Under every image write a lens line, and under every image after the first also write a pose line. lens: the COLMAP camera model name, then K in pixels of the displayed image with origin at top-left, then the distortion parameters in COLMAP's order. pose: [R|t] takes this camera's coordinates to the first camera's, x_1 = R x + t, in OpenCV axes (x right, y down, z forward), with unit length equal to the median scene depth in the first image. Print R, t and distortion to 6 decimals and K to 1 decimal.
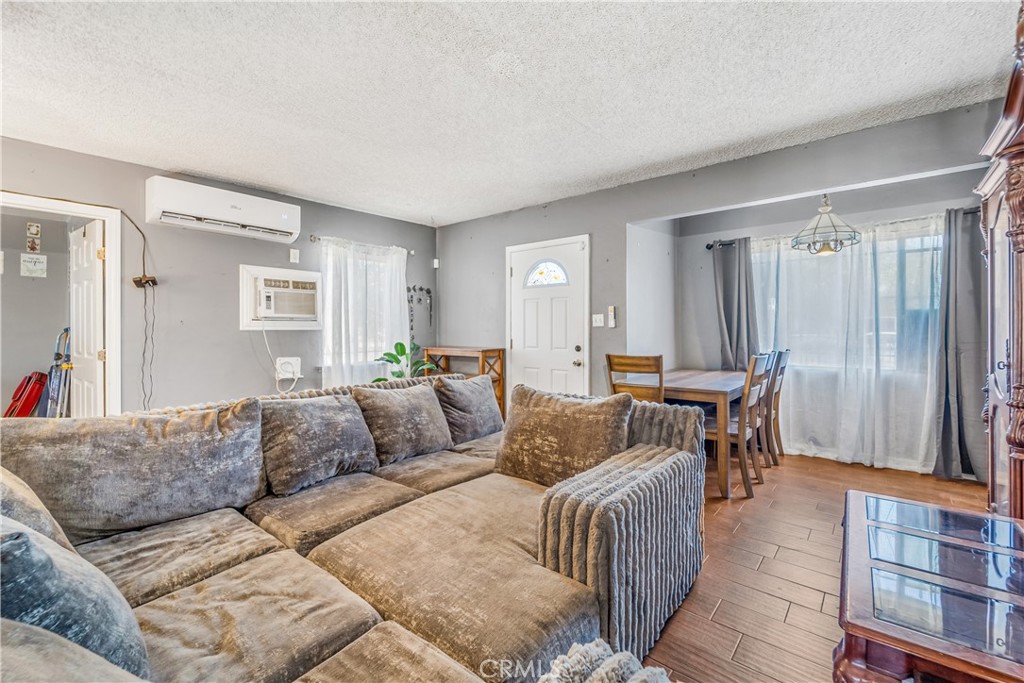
lens RADIAL K [[422.8, 0, 509.5], [0, 422.8, 346.7], [0, 0, 1]] dist [-0.019690, -0.000307]
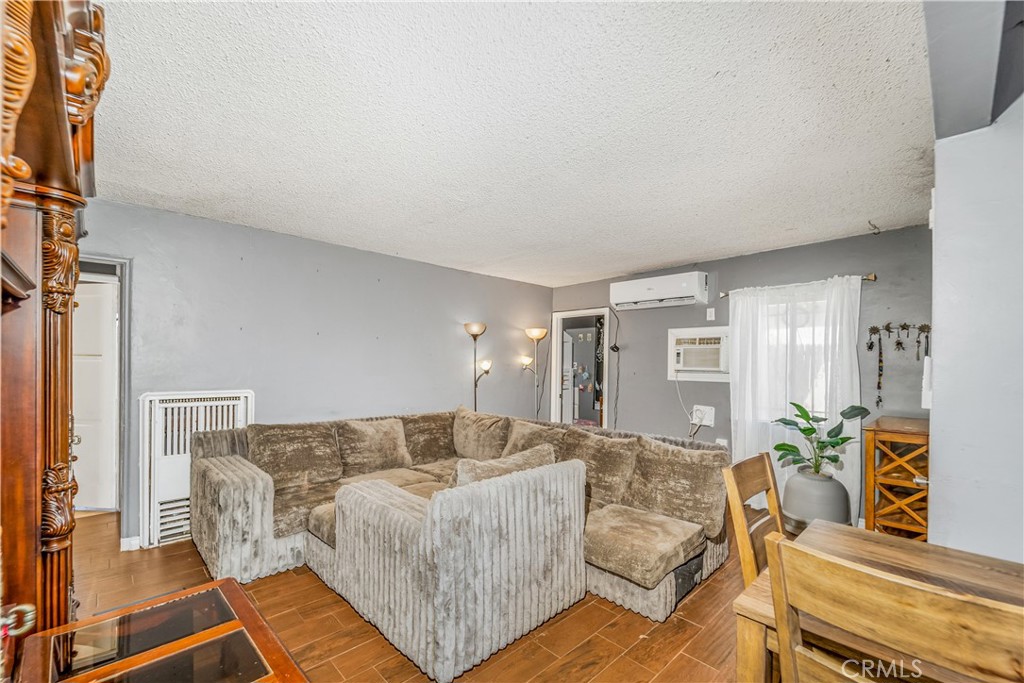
lens RADIAL K [[422.8, 0, 509.5], [0, 422.8, 346.7], [0, 0, 1]] dist [-0.019690, -0.000307]
pose [[-0.099904, -0.040046, -0.994191, 0.658440], [-0.056991, 0.997780, -0.034464, -0.065574], [0.993364, 0.053217, -0.101964, 0.614228]]
